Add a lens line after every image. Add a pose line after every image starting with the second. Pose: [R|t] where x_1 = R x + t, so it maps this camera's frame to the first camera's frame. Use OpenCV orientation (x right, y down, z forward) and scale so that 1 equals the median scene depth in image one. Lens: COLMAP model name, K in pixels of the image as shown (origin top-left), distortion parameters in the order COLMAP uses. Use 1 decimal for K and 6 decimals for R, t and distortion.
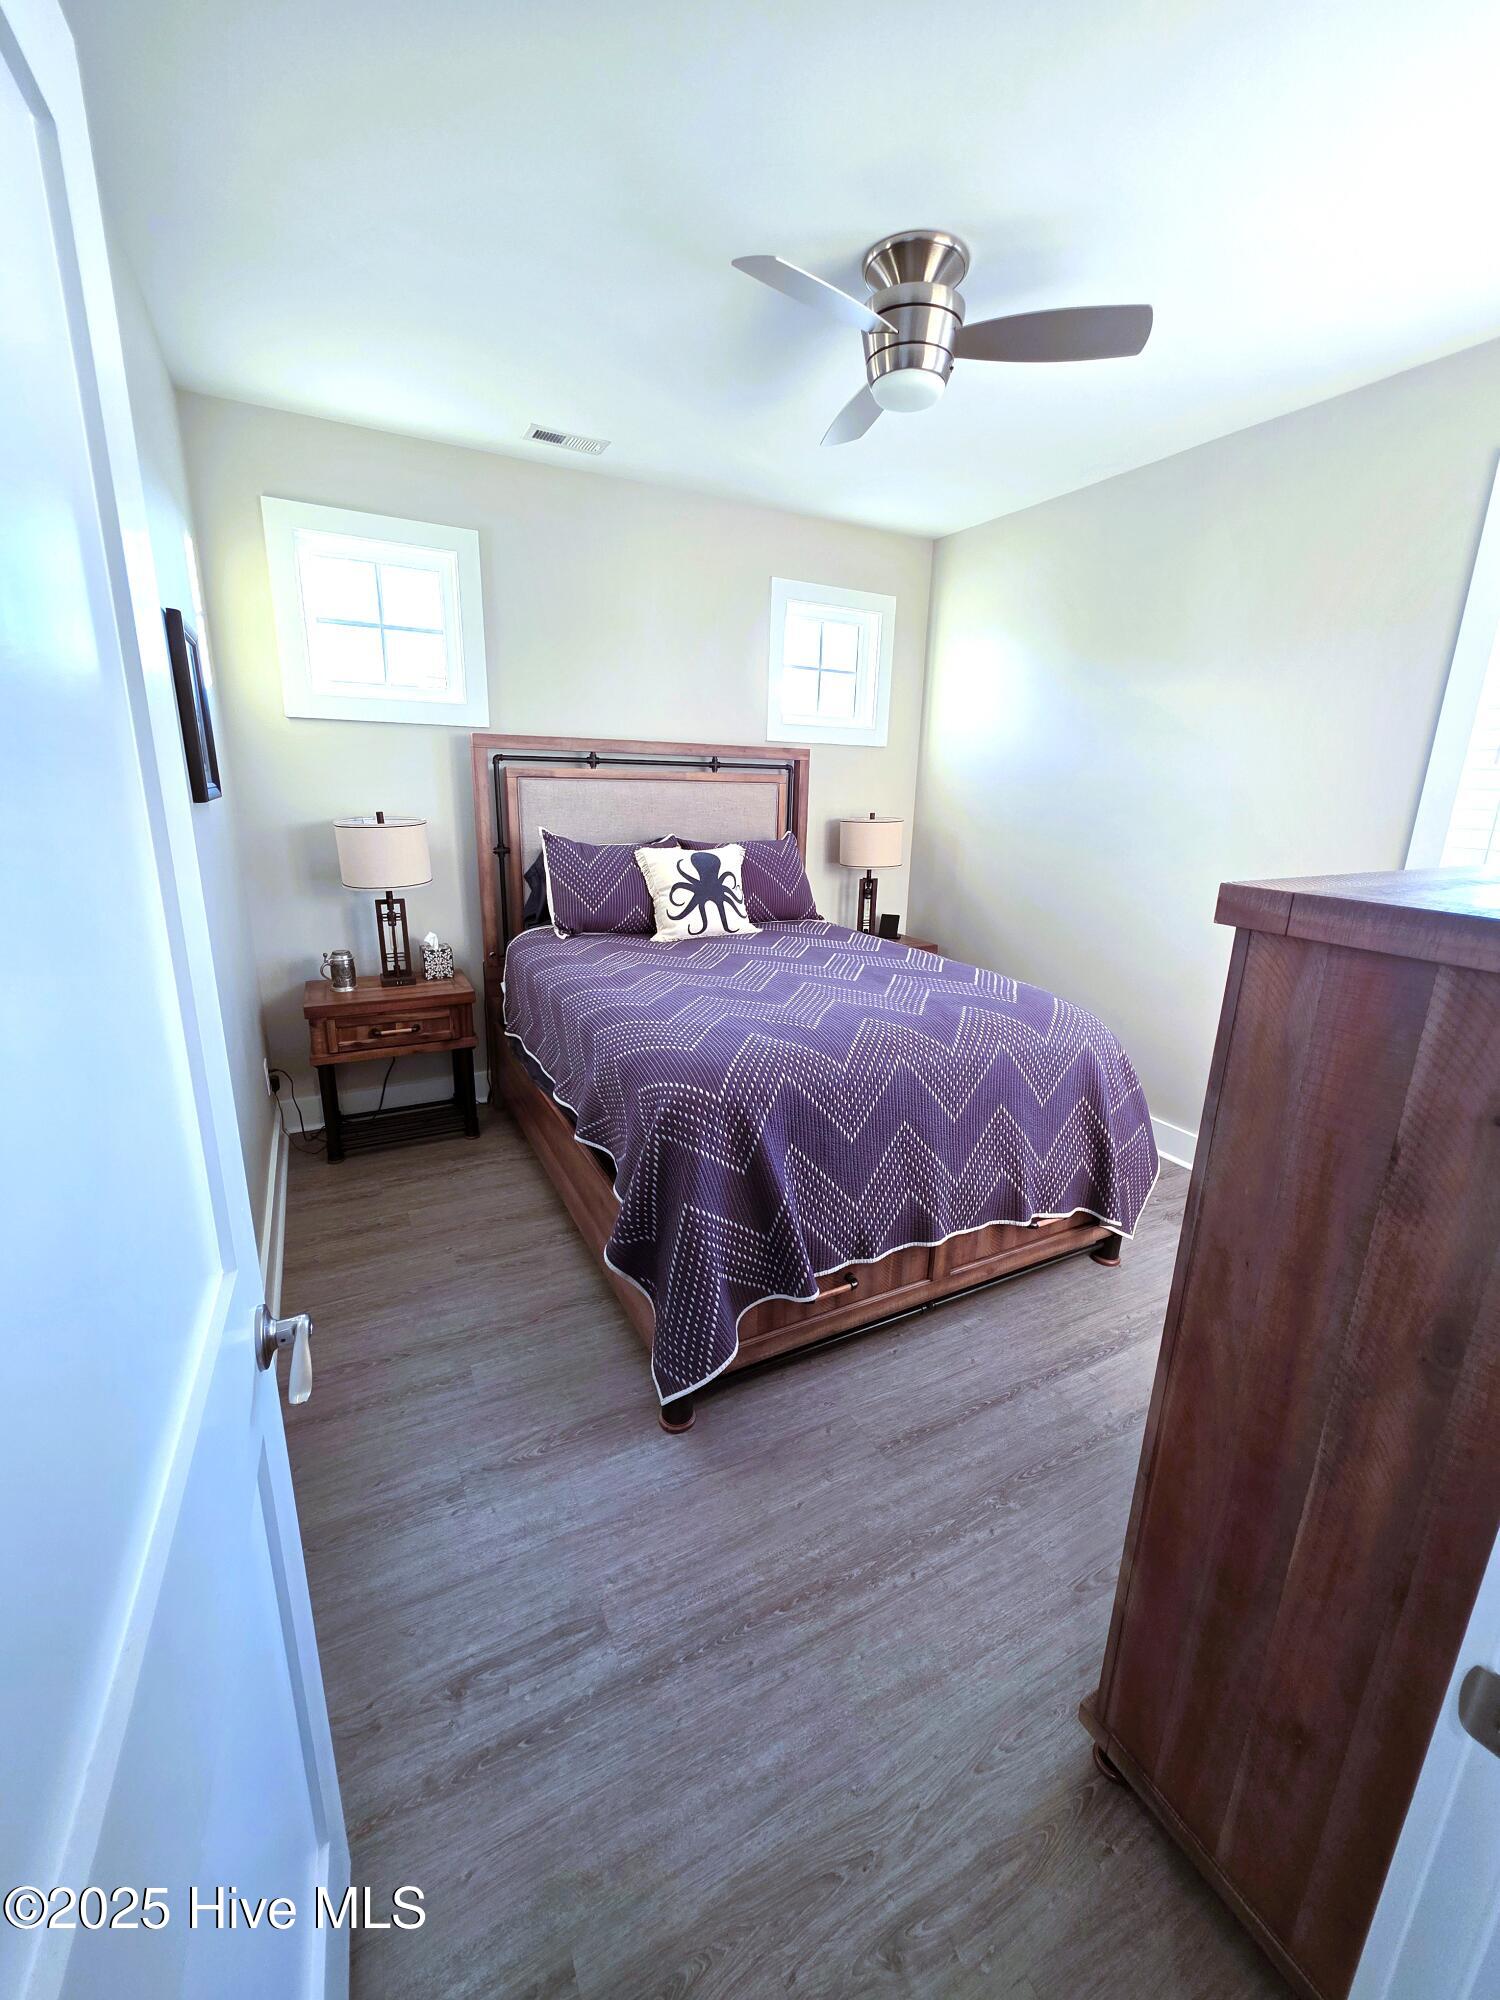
lens RADIAL K [[809.9, 0, 763.7], [0, 809.9, 997.2], [0, 0, 1]] dist [-0.006478, -0.000024]
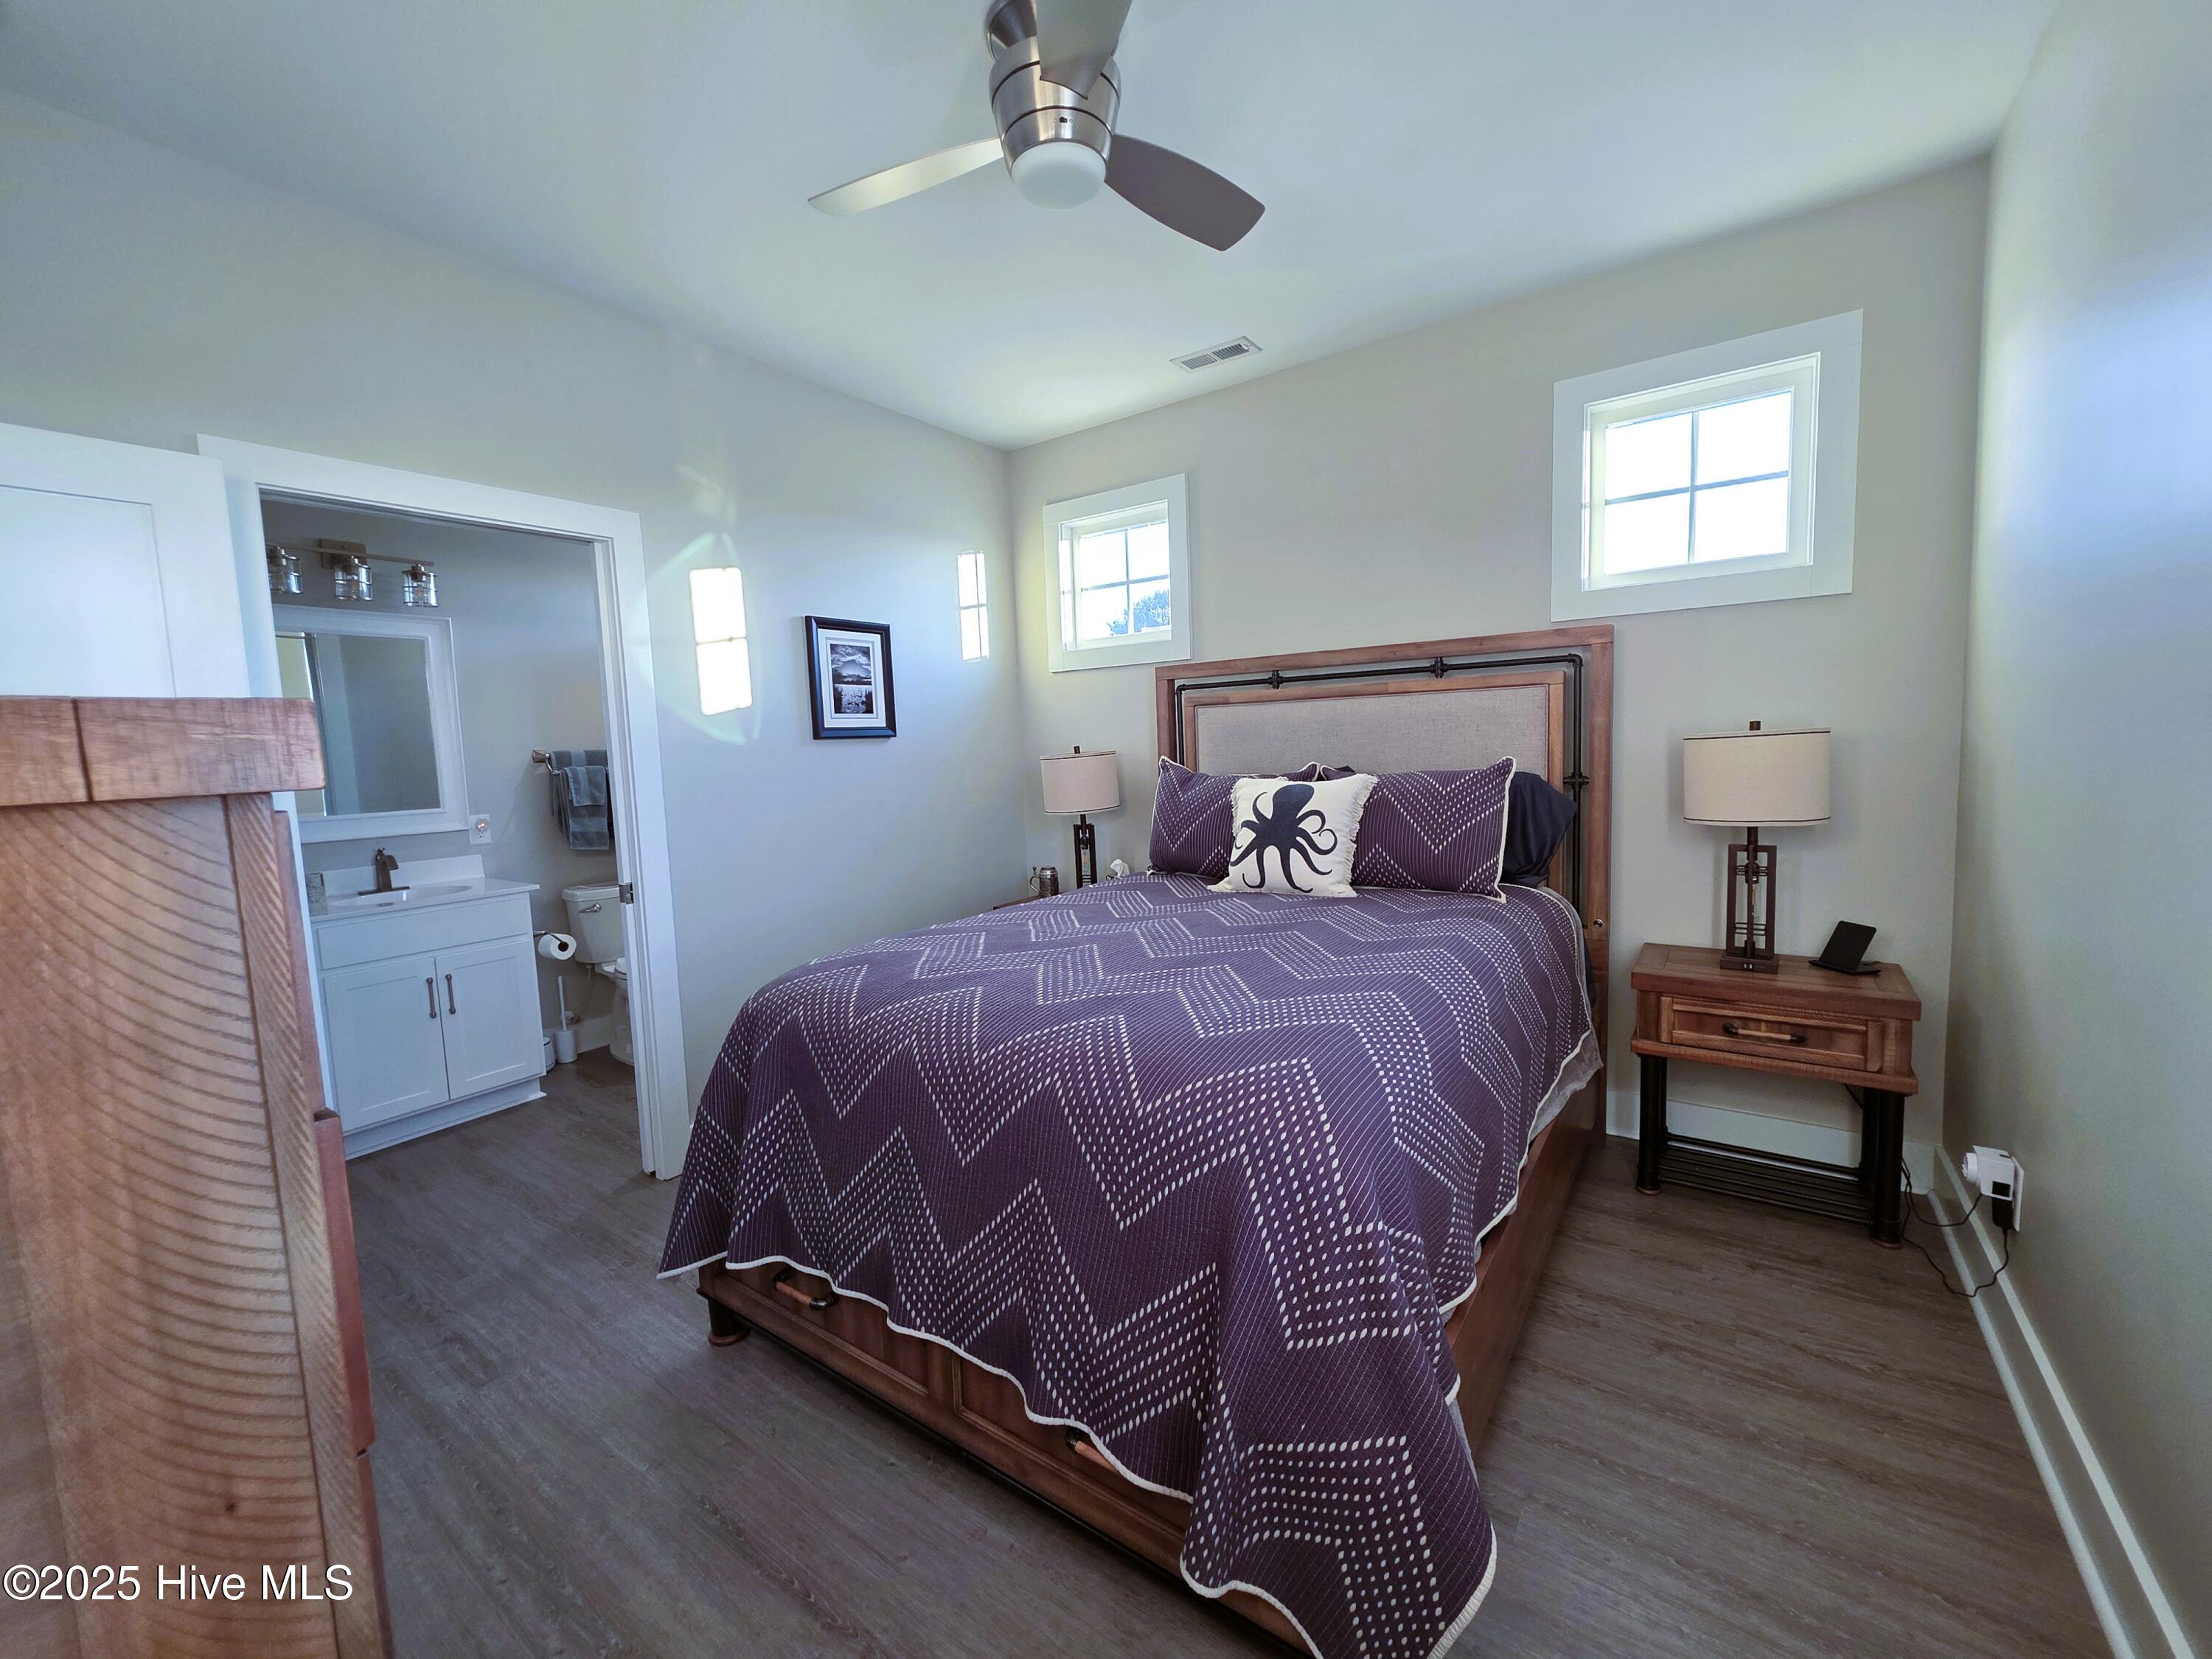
lens RADIAL K [[895.7, 0, 1103.9], [0, 895.7, 825.7], [0, 0, 1]] dist [-0.006478, -0.000024]
pose [[0.430438, 0.044447, -0.901525, 0.624371], [-0.187433, 0.981417, -0.041105, -0.073316], [0.882945, 0.186669, 0.430770, 0.495190]]
